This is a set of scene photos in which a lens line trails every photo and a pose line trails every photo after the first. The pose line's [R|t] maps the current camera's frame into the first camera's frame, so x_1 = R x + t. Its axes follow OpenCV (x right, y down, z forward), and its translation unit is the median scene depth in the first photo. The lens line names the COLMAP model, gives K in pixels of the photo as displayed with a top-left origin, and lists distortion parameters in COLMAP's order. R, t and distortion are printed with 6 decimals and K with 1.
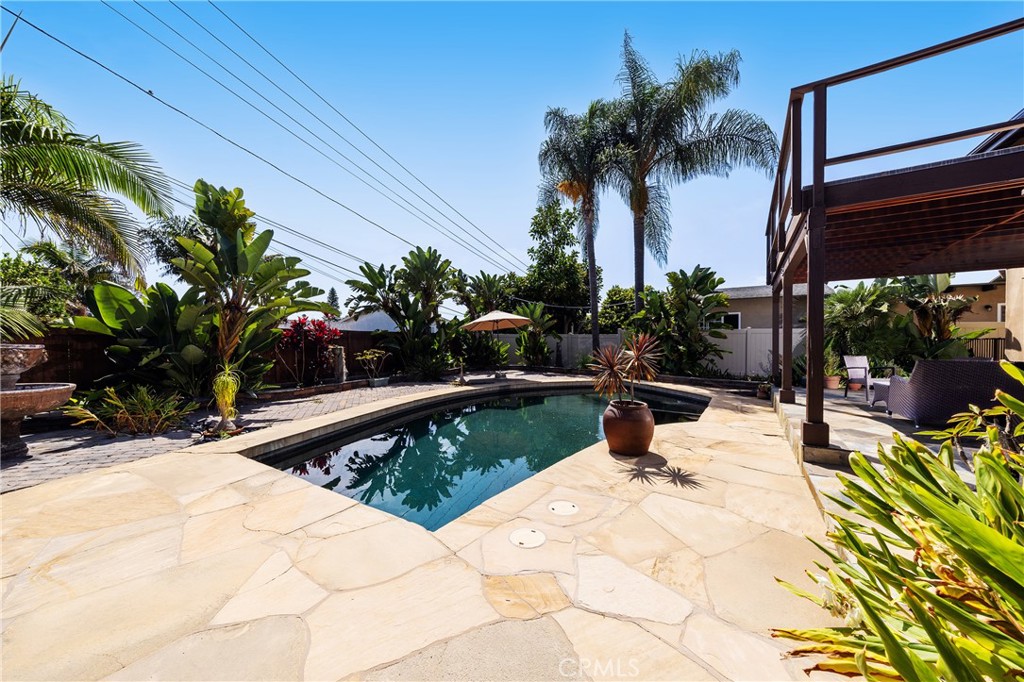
lens RADIAL K [[344.6, 0, 524.6], [0, 344.6, 341.4], [0, 0, 1]] dist [0.006284, -0.000001]
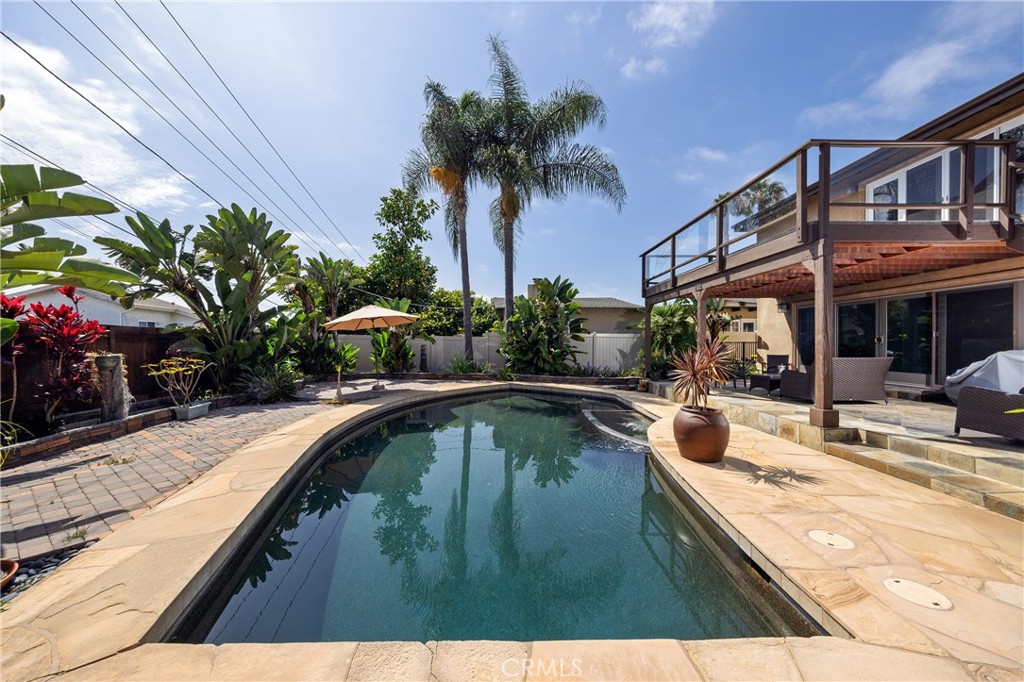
lens RADIAL K [[345.4, 0, 512.0], [0, 345.4, 341.0], [0, 0, 1]] dist [-0.001071, 0.000037]
pose [[0.847616, 0.004366, 0.530593, -0.215785], [-0.000265, 0.999970, -0.007804, -0.000906], [-0.530611, 0.006474, 0.847591, 0.146573]]
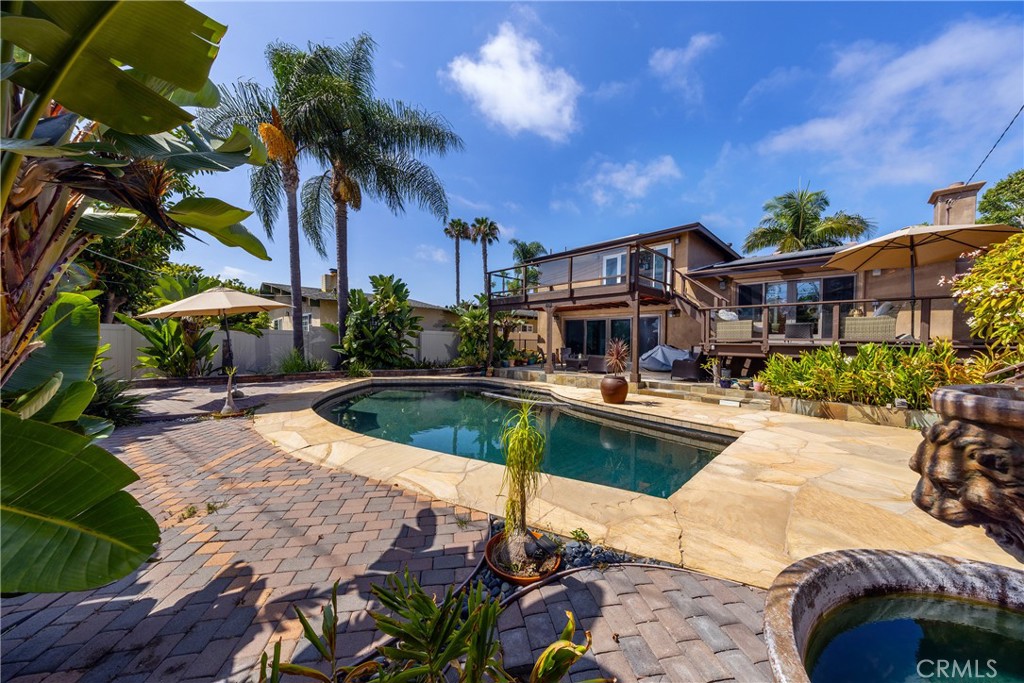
lens RADIAL K [[328.5, 0, 509.9], [0, 328.5, 339.0], [0, 0, 1]] dist [0.000972, -0.000129]
pose [[0.250643, 0.004842, 0.968067, -0.486149], [-0.009474, 0.999952, -0.002548, -0.002884], [-0.968033, -0.008533, 0.250677, 0.351285]]
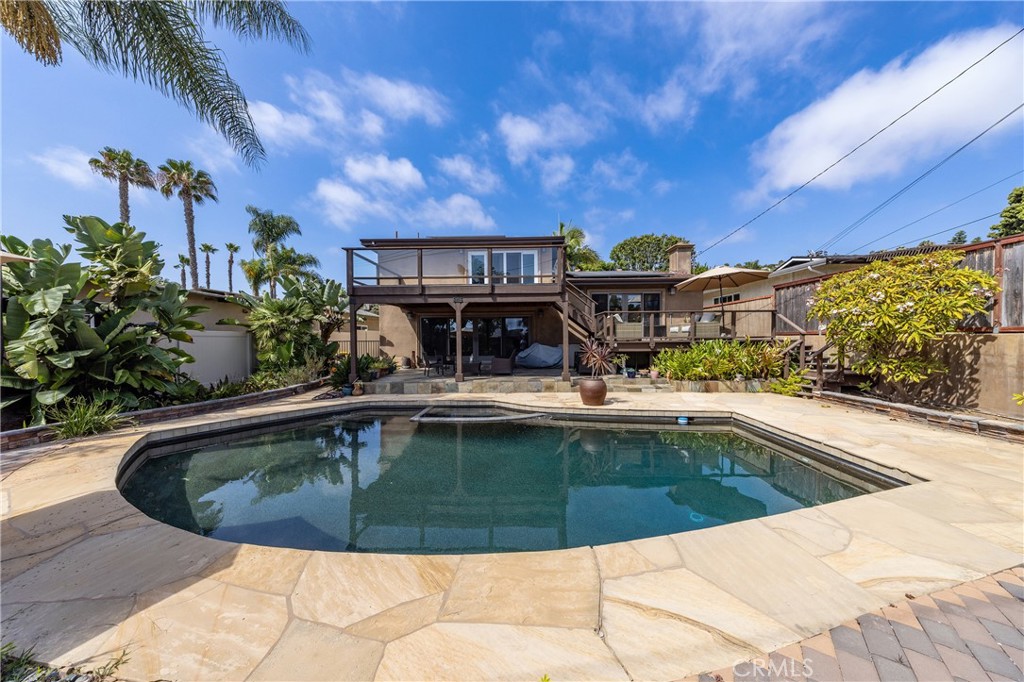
lens RADIAL K [[328.5, 0, 509.9], [0, 328.5, 338.5], [0, 0, 1]] dist [0.000972, -0.000129]
pose [[-0.472754, 0.001845, 0.881192, -0.326701], [0.009884, 0.999946, 0.003209, -0.012061], [-0.881139, 0.010227, -0.472747, 0.697254]]
